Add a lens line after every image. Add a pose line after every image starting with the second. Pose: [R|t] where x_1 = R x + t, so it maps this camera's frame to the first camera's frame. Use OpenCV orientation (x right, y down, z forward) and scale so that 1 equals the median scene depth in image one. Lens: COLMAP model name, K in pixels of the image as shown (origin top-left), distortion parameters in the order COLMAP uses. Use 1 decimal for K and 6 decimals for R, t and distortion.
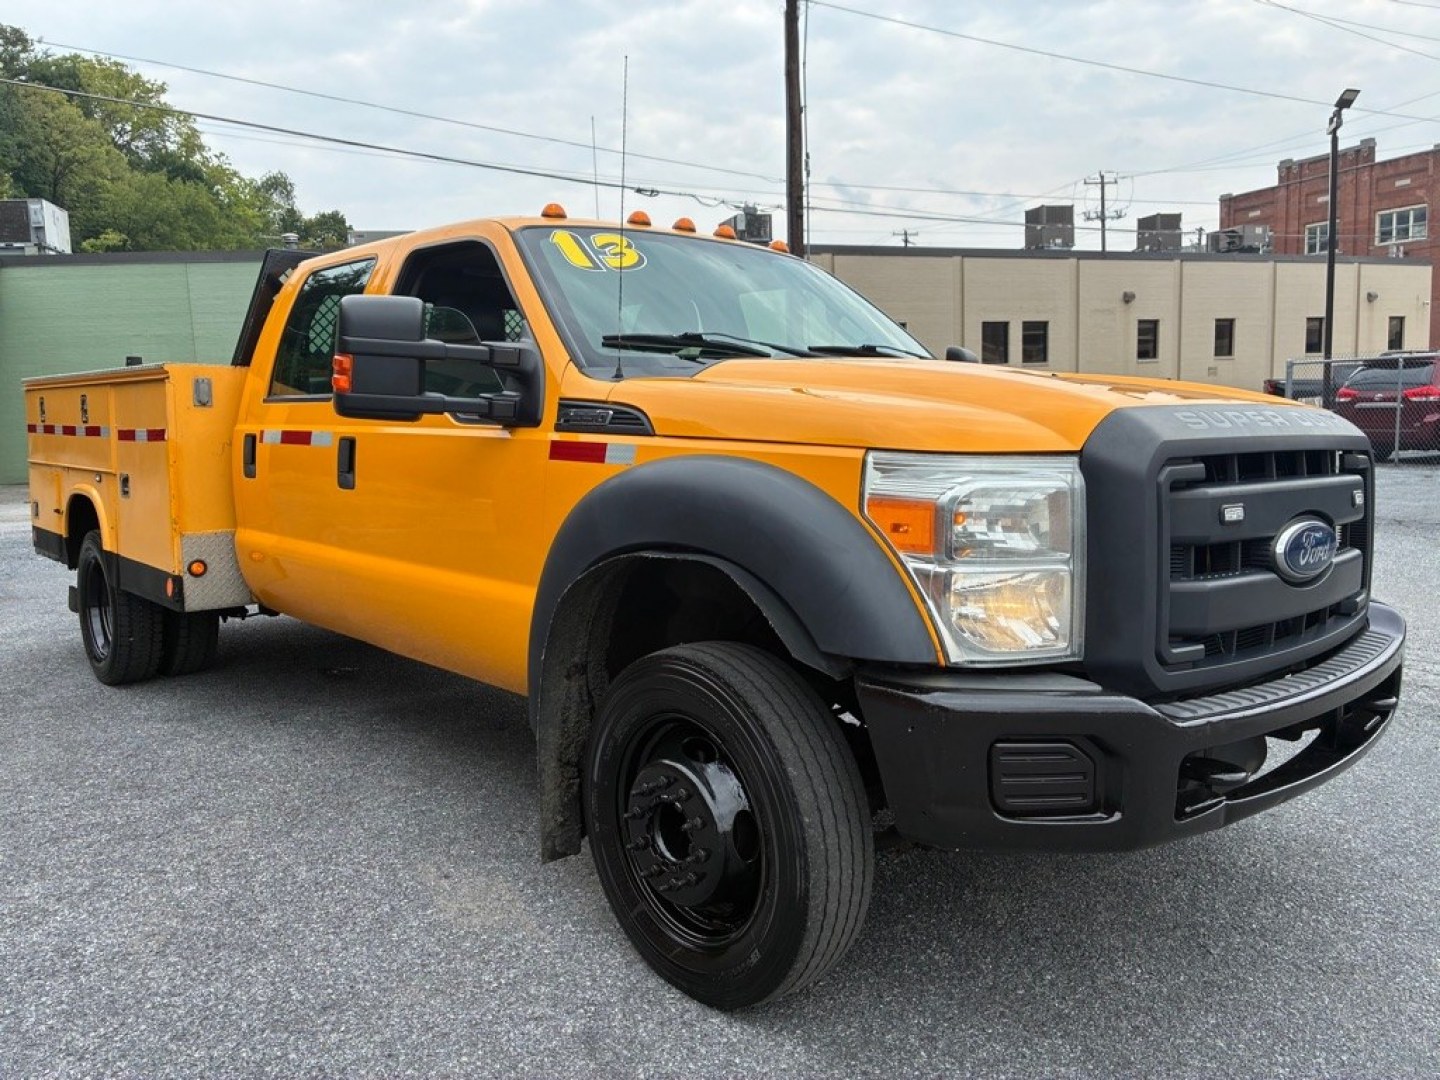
lens RADIAL K [[1091.0, 0, 720.4], [0, 1091.0, 523.4], [0, 0, 1]] dist [0.091125, -0.122375]
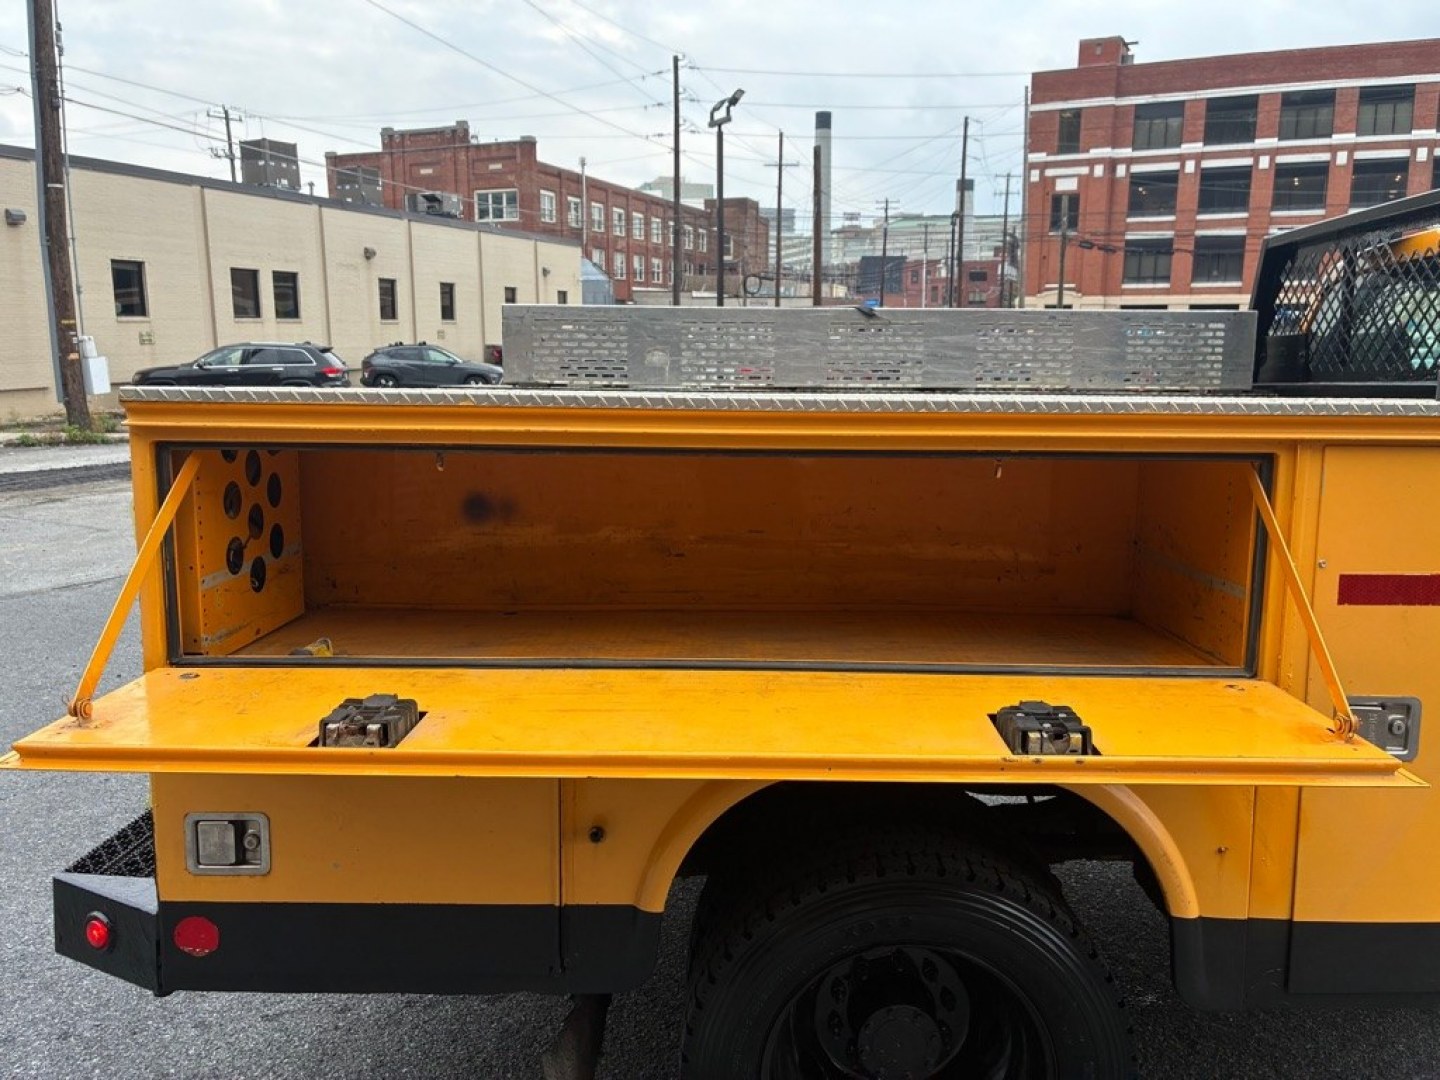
lens RADIAL K [[1086.4, 0, 727.3], [0, 1086.4, 536.5], [0, 0, 1]] dist [0.072170, -0.108368]
pose [[0.684952, -0.102013, 0.721412, -0.109181], [0.063107, 0.994735, 0.080746, -0.016342], [-0.725850, -0.009781, 0.687783, 0.106995]]
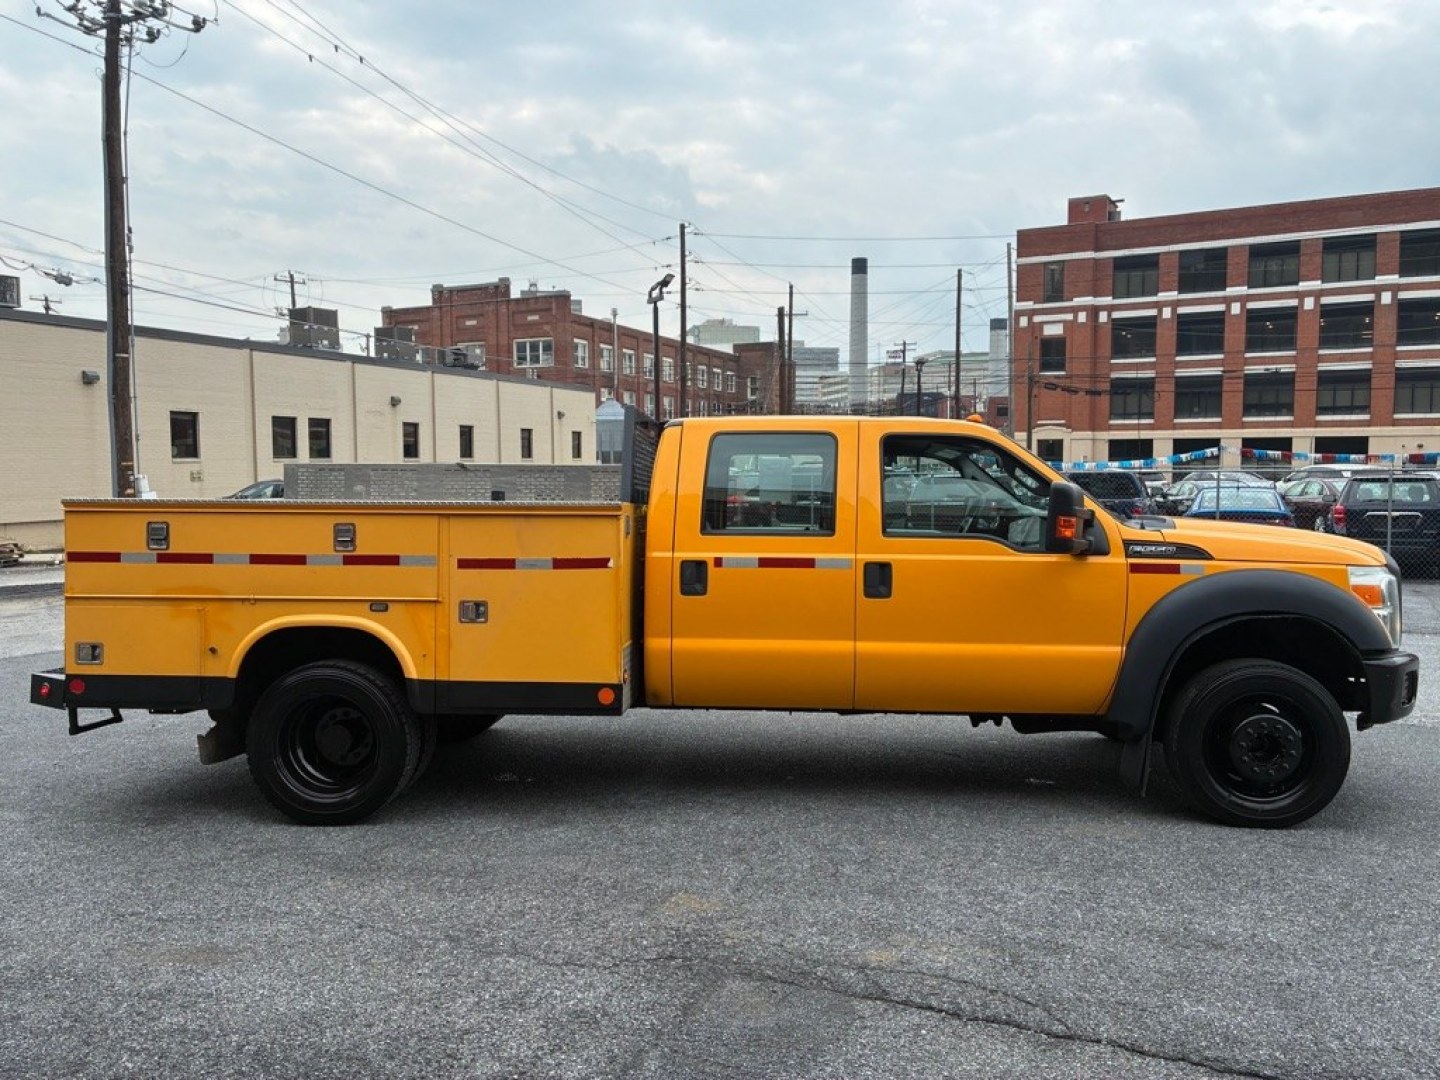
lens RADIAL K [[1085.9, 0, 720.7], [0, 1085.9, 549.3], [0, 0, 1]] dist [0.038691, -0.047684]
pose [[0.721642, -0.024367, 0.691837, -0.126827], [0.062750, 0.997569, -0.030318, -0.005744], [-0.689416, 0.065292, 0.721417, 0.010664]]
